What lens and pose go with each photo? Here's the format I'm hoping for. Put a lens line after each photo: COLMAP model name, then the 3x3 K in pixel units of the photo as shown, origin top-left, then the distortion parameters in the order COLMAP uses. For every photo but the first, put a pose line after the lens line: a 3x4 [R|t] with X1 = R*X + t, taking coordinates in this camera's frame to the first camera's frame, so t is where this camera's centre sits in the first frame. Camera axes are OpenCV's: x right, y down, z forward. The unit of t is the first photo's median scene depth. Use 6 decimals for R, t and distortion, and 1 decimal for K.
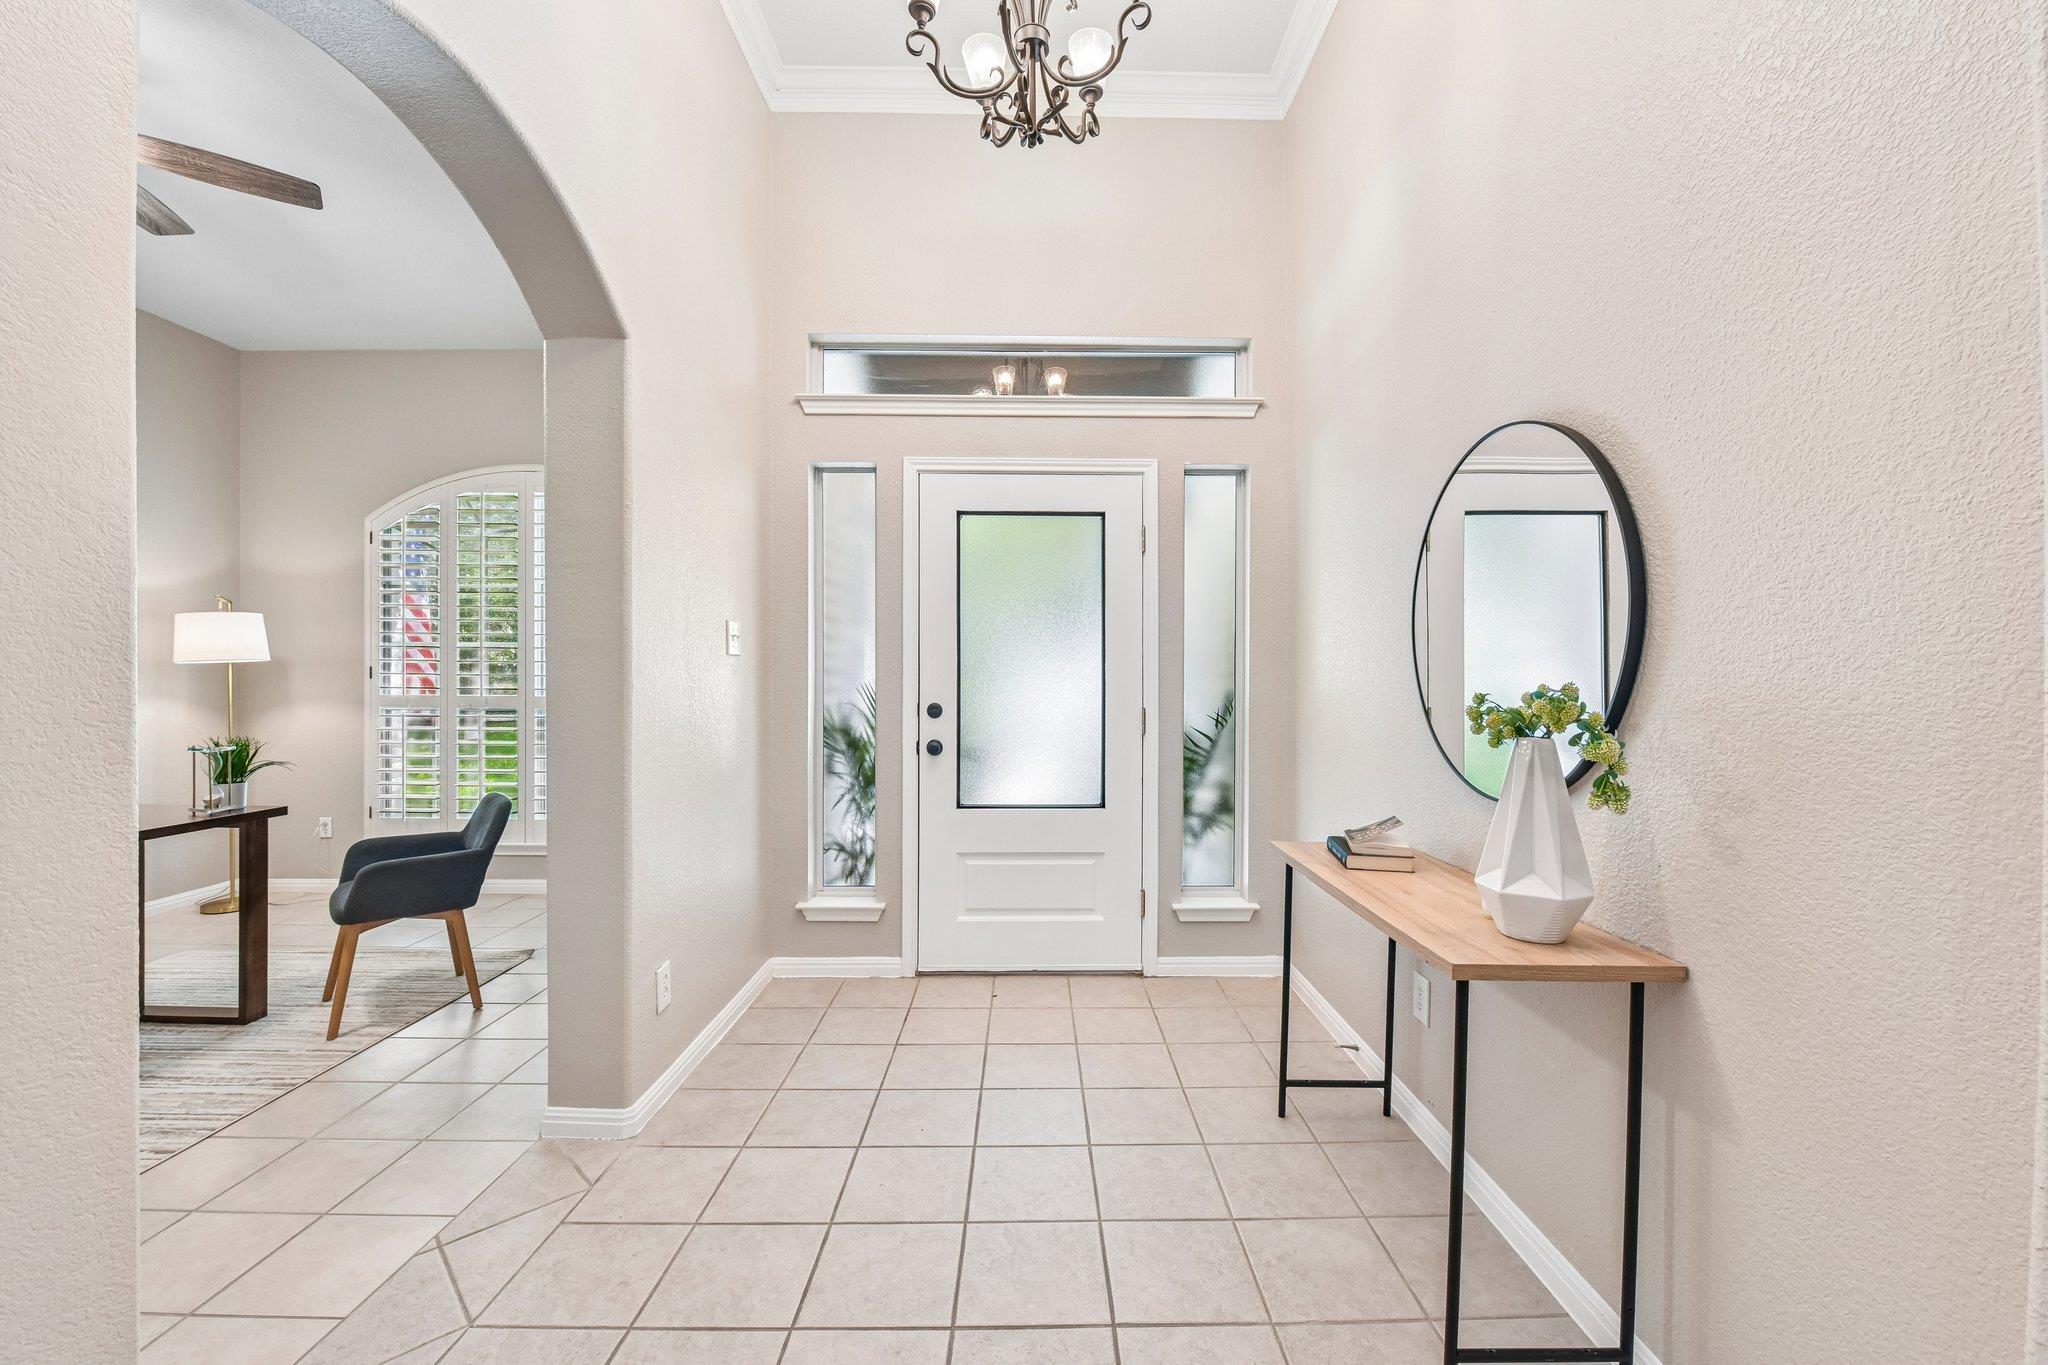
lens RADIAL K [[813.6, 0, 1030.7], [0, 813.6, 680.6], [0, 0, 1]] dist [-0.018685, -0.001118]
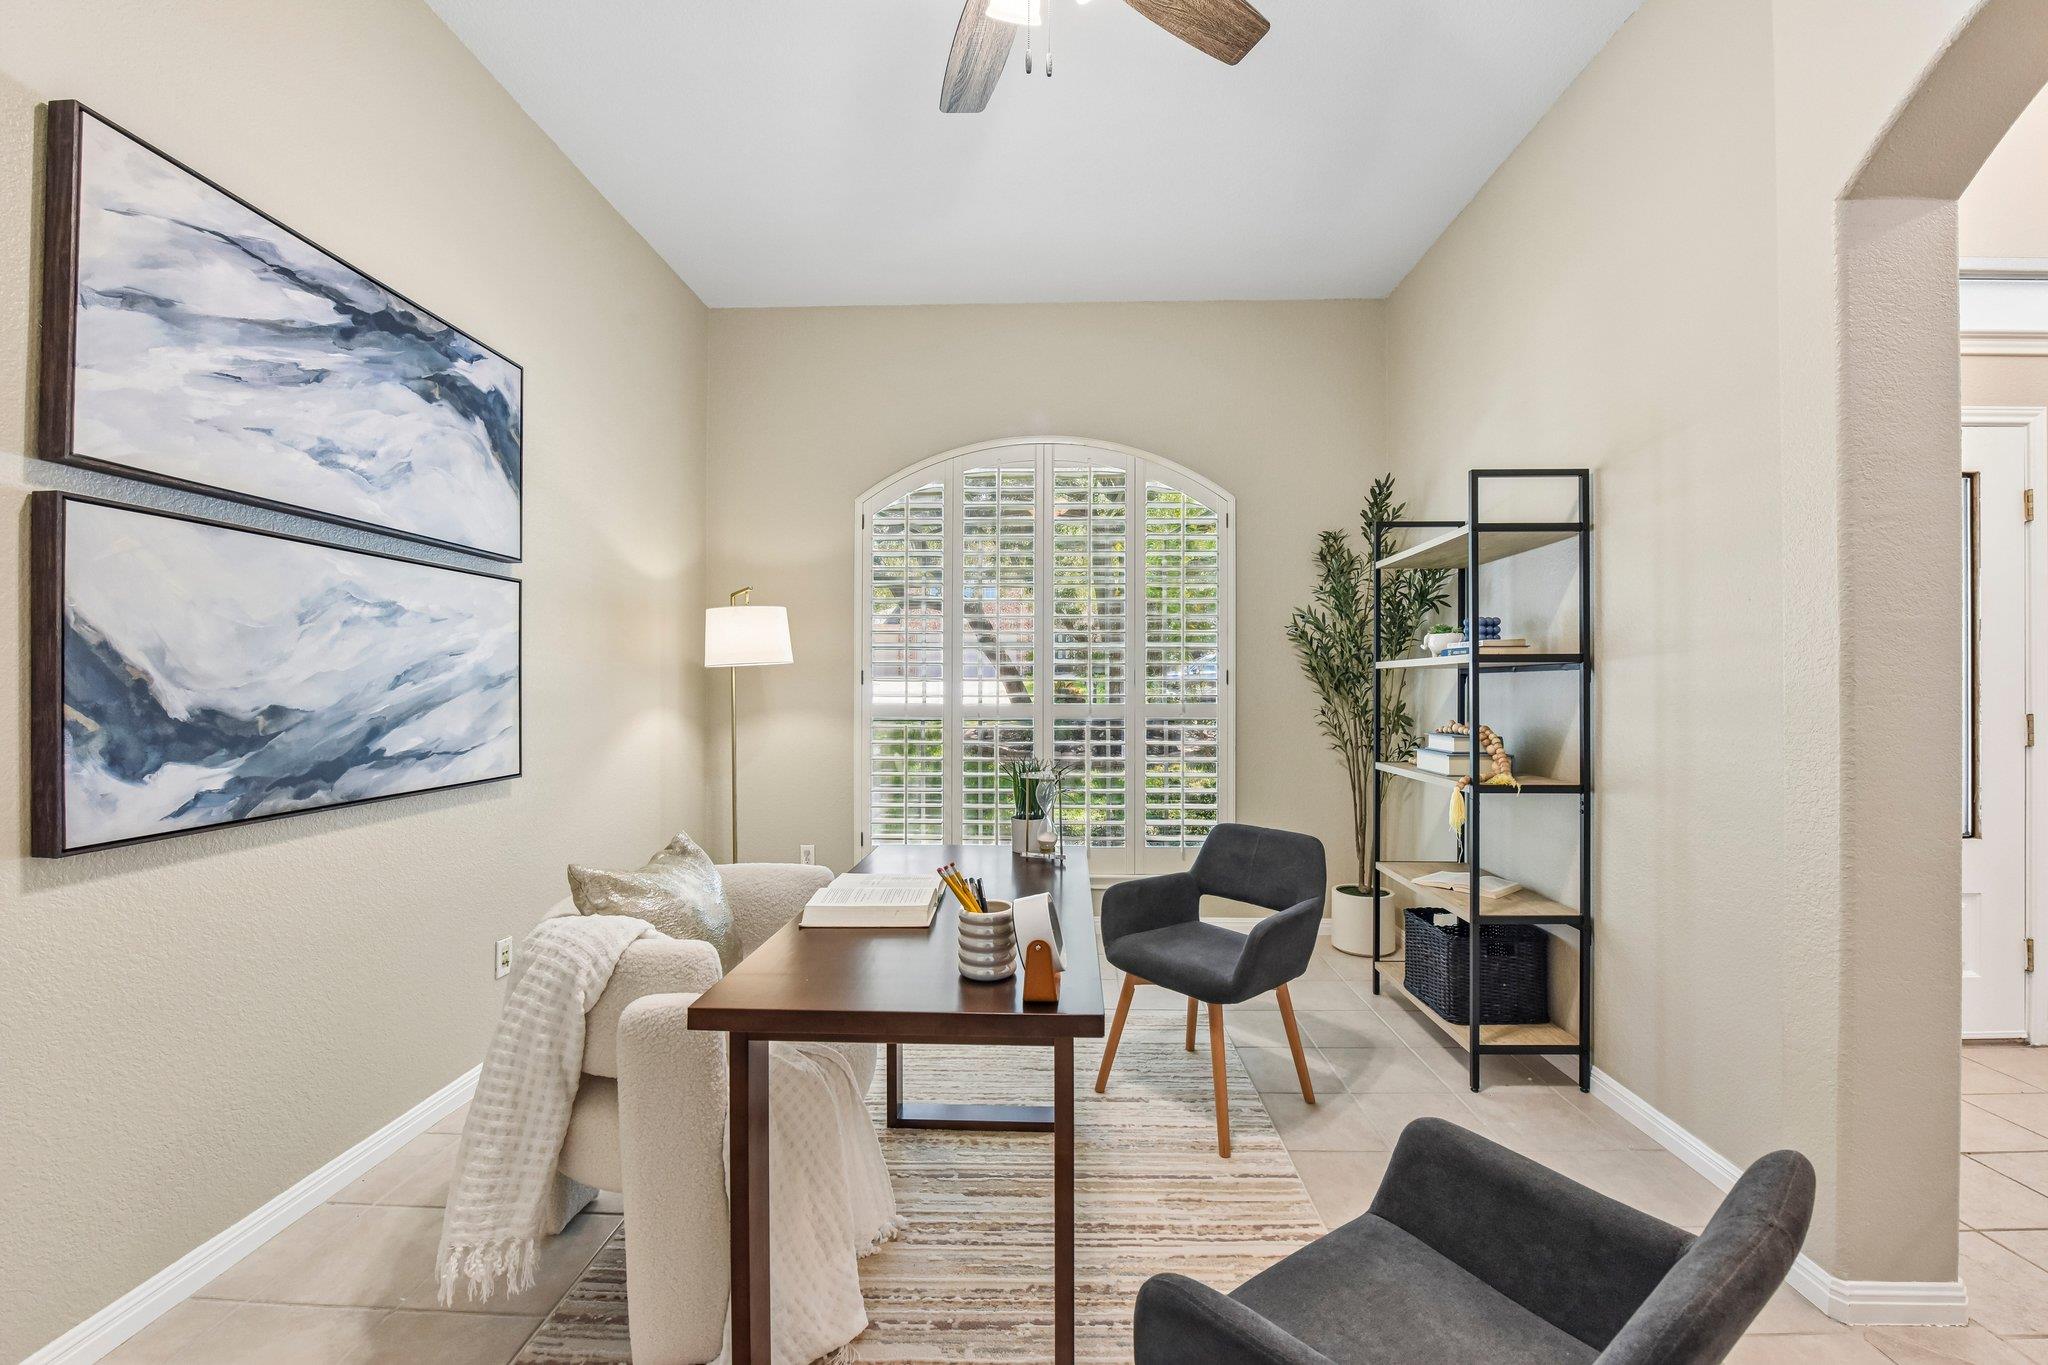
lens RADIAL K [[813.6, 0, 1021.6], [0, 813.6, 688.1], [0, 0, 1]] dist [-0.018685, -0.001118]
pose [[0.998850, -0.008720, -0.047143, -0.796937], [0.009181, 0.999912, 0.009561, -0.009599], [0.047056, -0.009983, 0.998842, 0.165906]]
